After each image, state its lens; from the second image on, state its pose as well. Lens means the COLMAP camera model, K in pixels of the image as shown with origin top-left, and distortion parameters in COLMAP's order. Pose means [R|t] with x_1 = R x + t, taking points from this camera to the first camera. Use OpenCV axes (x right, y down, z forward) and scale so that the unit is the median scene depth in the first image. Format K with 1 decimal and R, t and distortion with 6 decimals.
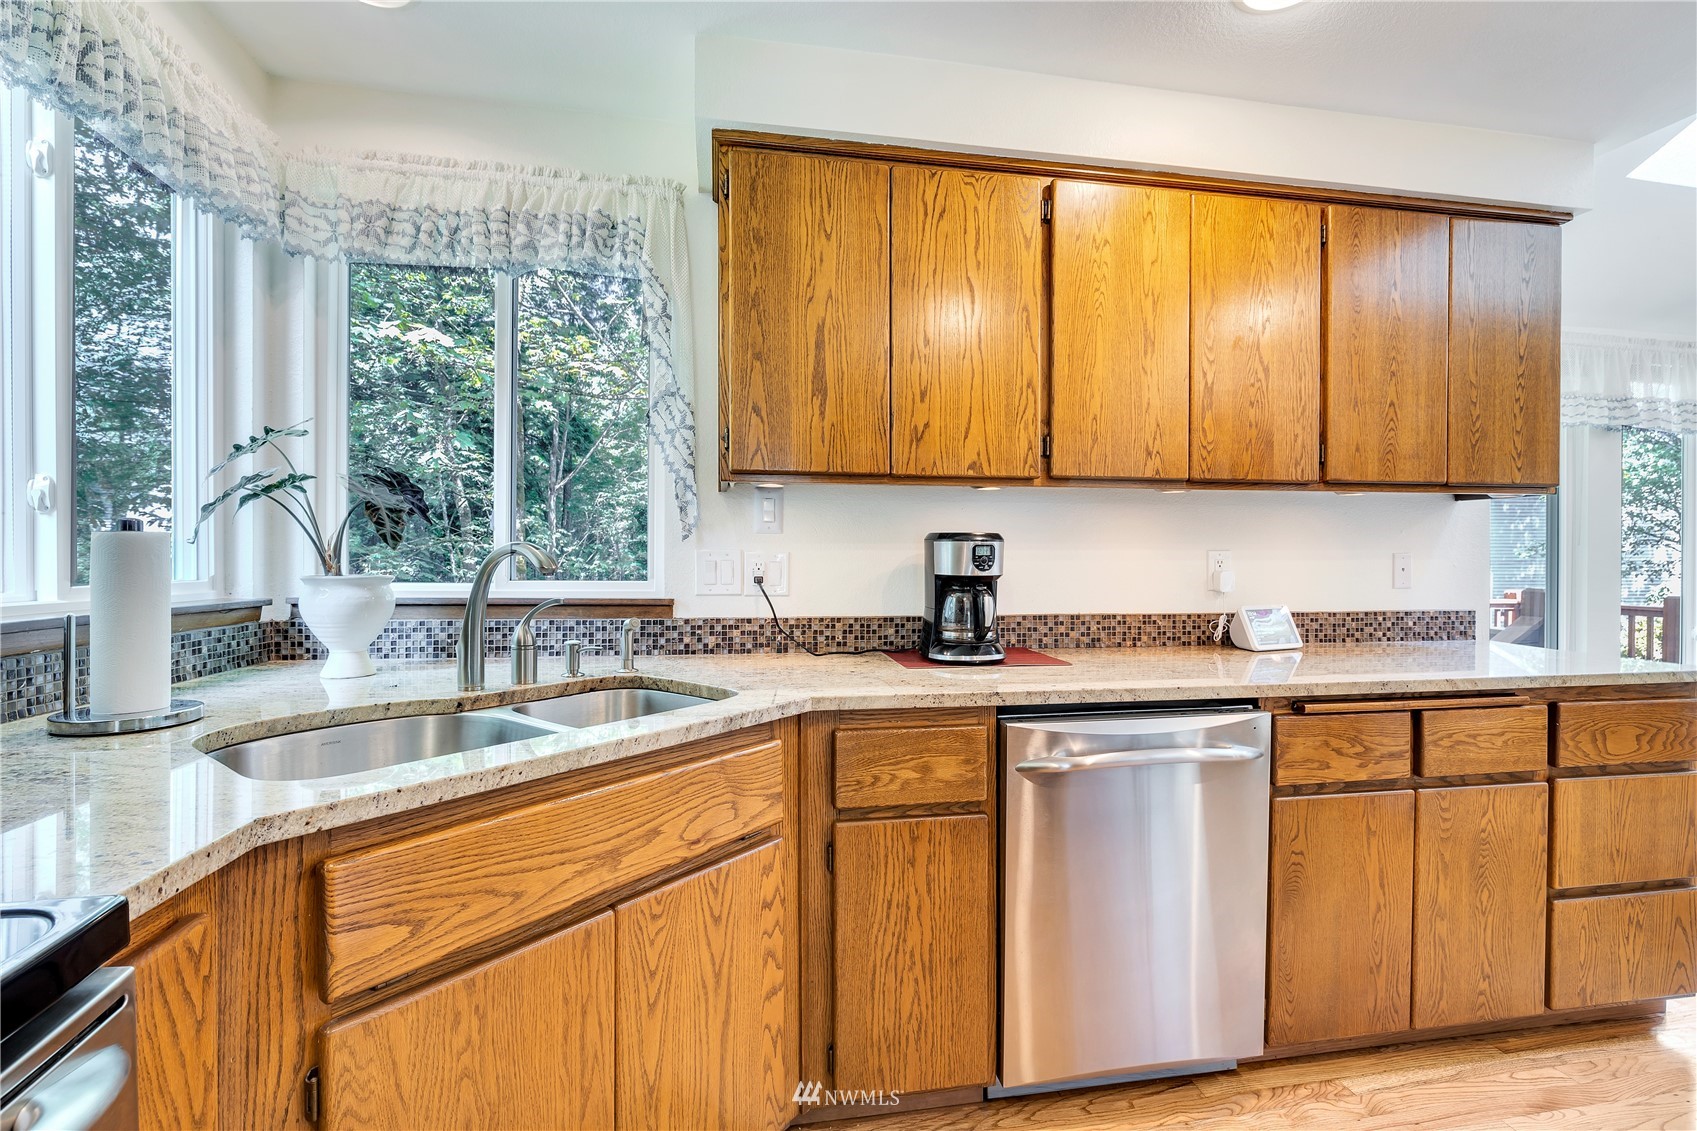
lens RADIAL K [[740.4, 0, 848.5], [0, 740.4, 565.5], [0, 0, 1]] dist [-0.001537, -0.000162]
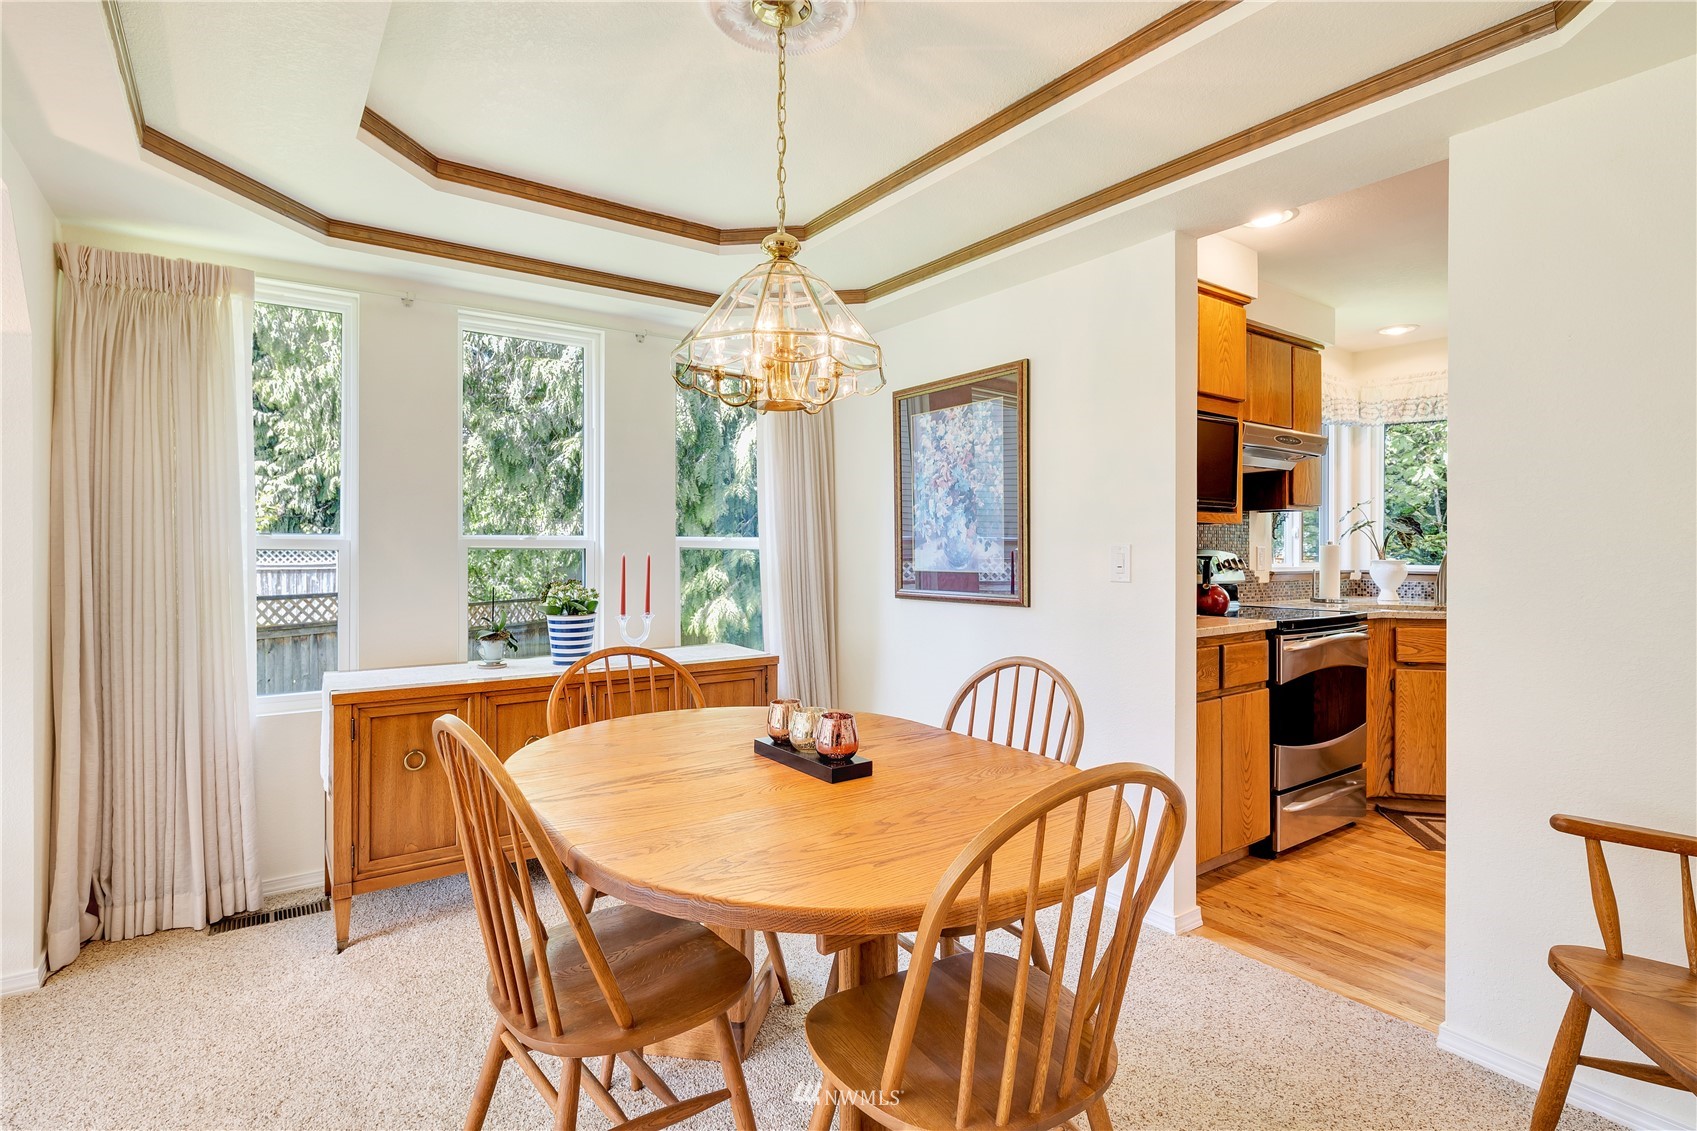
lens RADIAL K [[833.5, 0, 848.5], [0, 833.5, 565.5], [0, 0, 1]] dist [-0.003463, -0.000524]
pose [[0.437228, 0.005484, -0.899334, 0.999765], [0.000689, 0.999979, 0.006433, 0.011670], [0.899350, -0.003433, 0.437215, -1.771745]]
